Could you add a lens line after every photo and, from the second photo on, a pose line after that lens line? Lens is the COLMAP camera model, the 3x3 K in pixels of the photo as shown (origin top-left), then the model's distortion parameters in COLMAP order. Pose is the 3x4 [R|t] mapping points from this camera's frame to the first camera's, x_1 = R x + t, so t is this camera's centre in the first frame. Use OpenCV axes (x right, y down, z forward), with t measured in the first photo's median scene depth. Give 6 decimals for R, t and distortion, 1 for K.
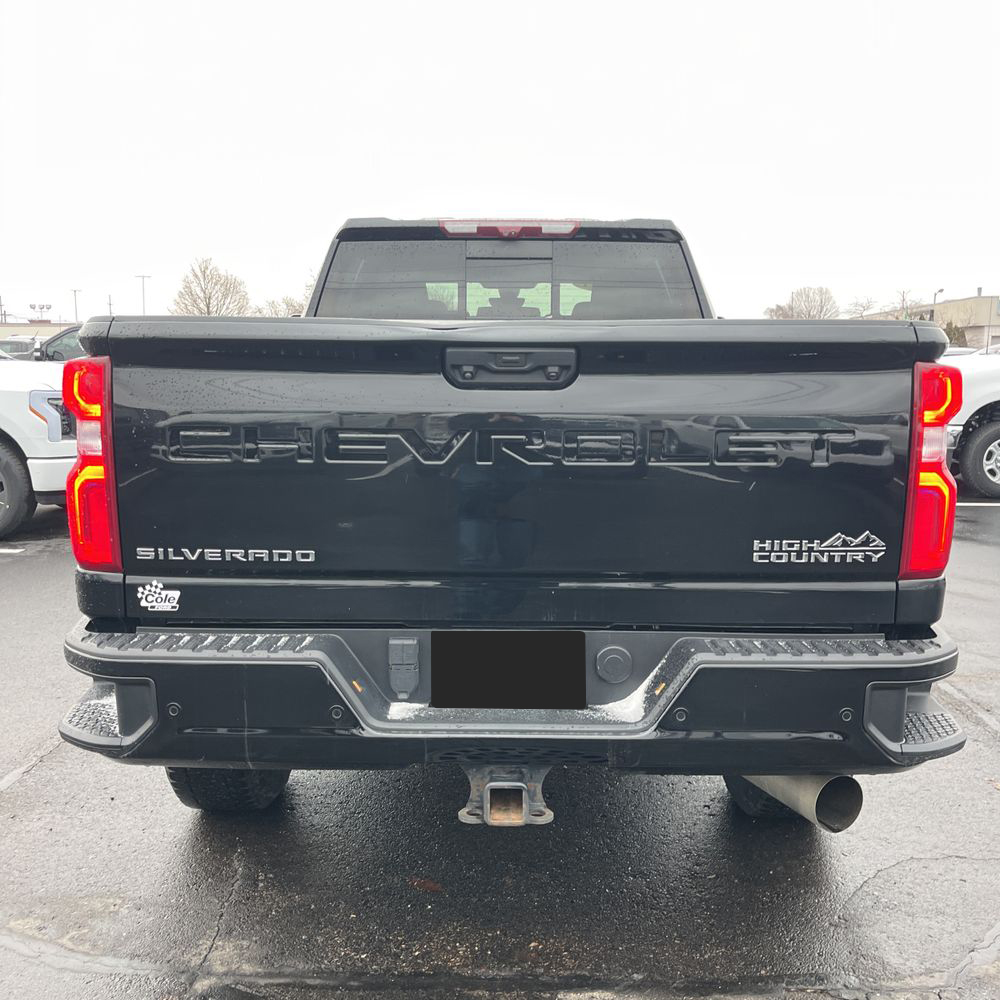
lens RADIAL K [[1011.6, 0, 498.4], [0, 1011.6, 503.7], [0, 0, 1]] dist [0.026251, 0.000000]
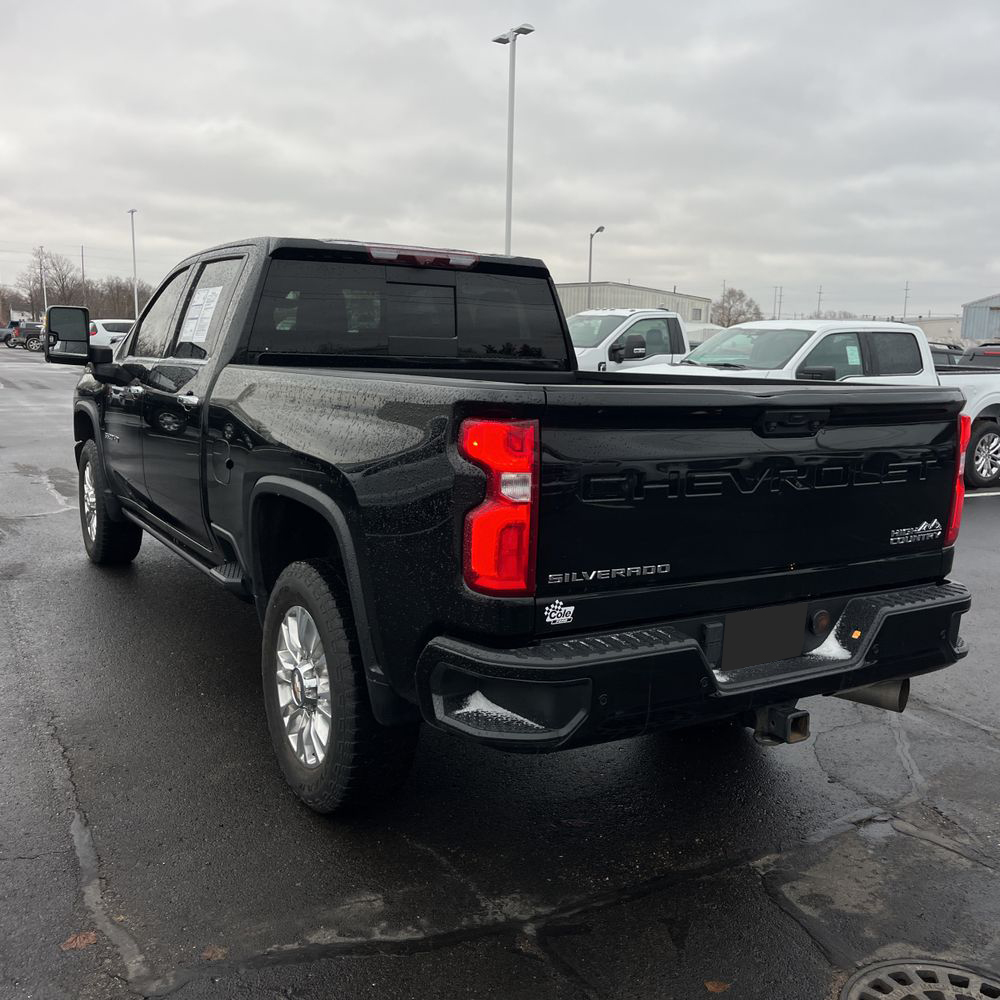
lens RADIAL K [[1011.6, 0, 505.2], [0, 1011.6, 501.4], [0, 0, 1]] dist [0.026251, 0.000000]
pose [[0.850099, -0.060784, 0.523103, -1.017555], [0.043739, 0.998034, 0.044891, -0.099521], [-0.524803, -0.015282, 0.851086, -0.000501]]
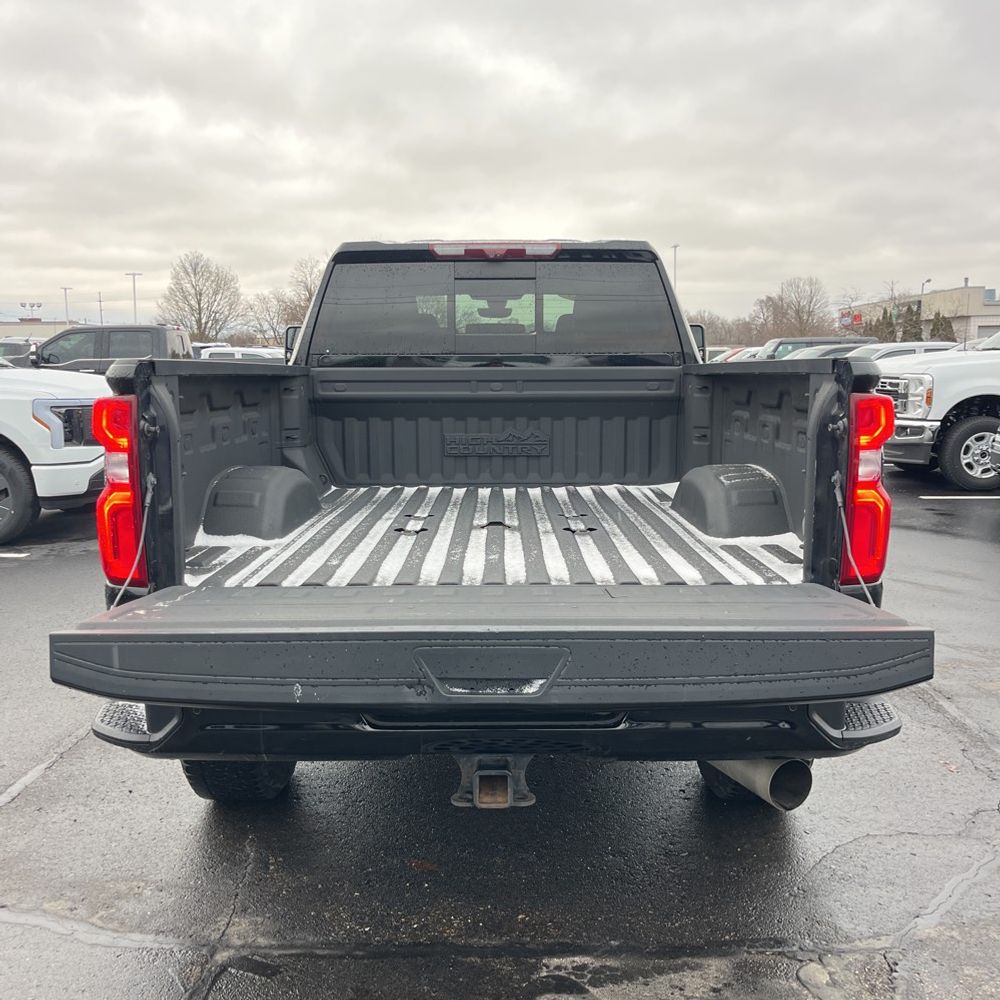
lens RADIAL K [[1011.6, 0, 500.3], [0, 1011.6, 498.6], [0, 0, 1]] dist [0.026251, 0.000000]
pose [[0.999903, -0.011312, 0.008142, 0.009806], [0.011294, 0.999934, 0.002310, -0.028015], [-0.008167, -0.002218, 0.999964, -0.122619]]
